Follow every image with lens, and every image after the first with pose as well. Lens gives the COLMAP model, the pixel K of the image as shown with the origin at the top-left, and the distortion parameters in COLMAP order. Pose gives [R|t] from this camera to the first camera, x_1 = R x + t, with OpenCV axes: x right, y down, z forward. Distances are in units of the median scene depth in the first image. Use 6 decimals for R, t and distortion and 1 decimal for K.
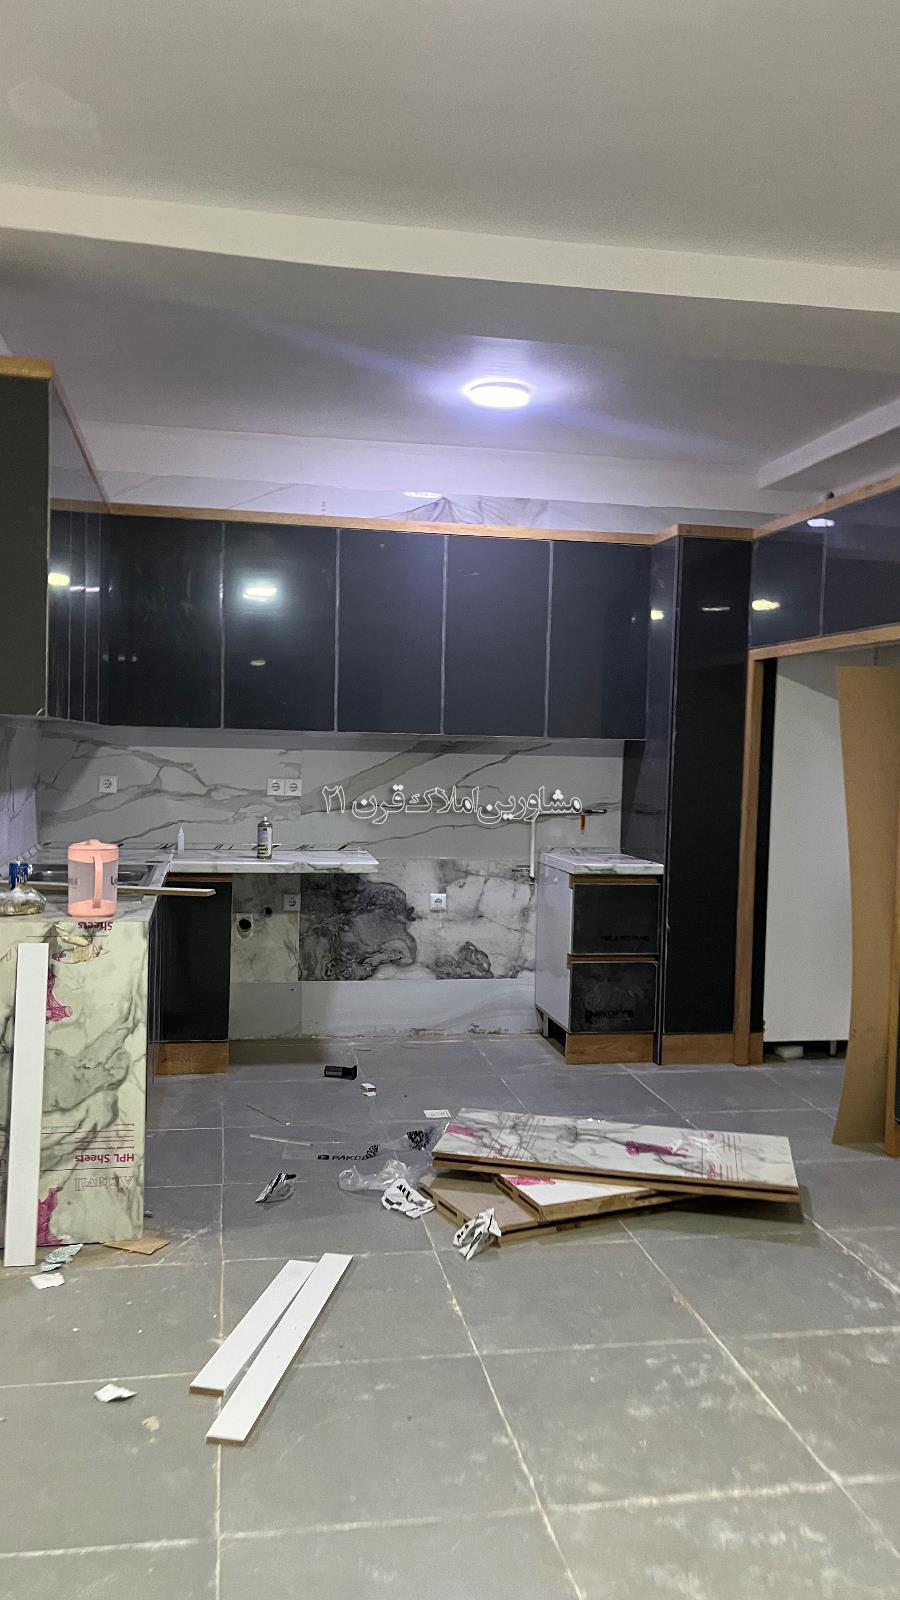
lens RADIAL K [[1326.2, 0, 466.0], [0, 1326.2, 806.0], [0, 0, 1]] dist [0.034861, -0.003555]
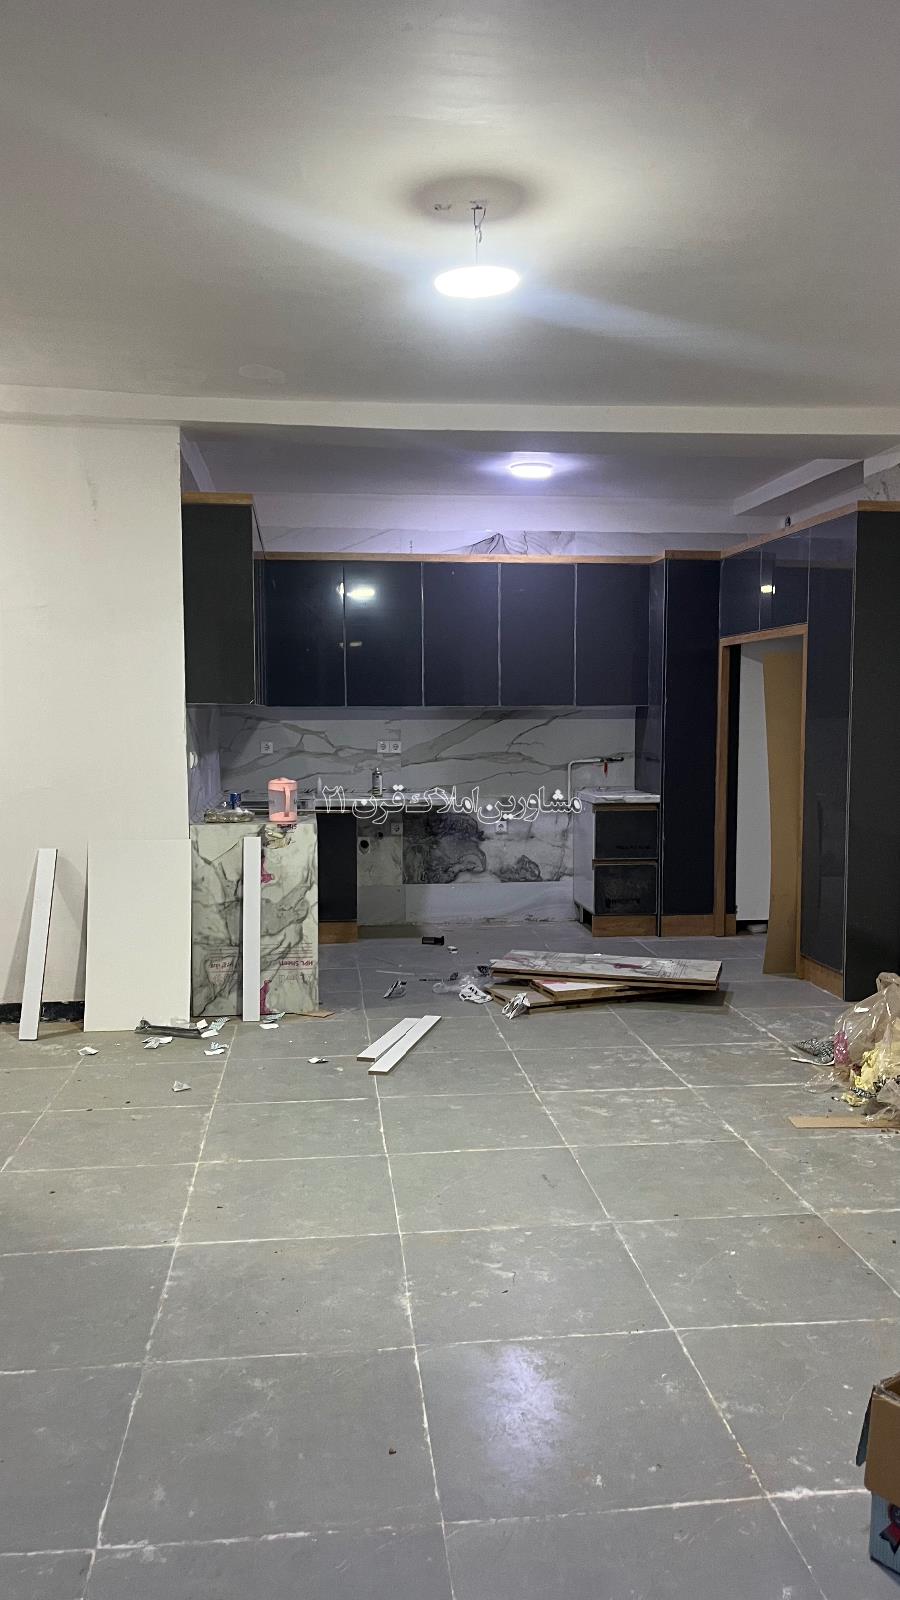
lens RADIAL K [[1326.2, 0, 466.0], [0, 1326.2, 806.0], [0, 0, 1]] dist [0.034861, -0.003555]
pose [[0.997337, -0.022990, -0.069210, 0.050541], [0.024714, 0.999403, 0.024158, 0.020892], [0.068614, -0.025804, 0.997310, -0.500846]]
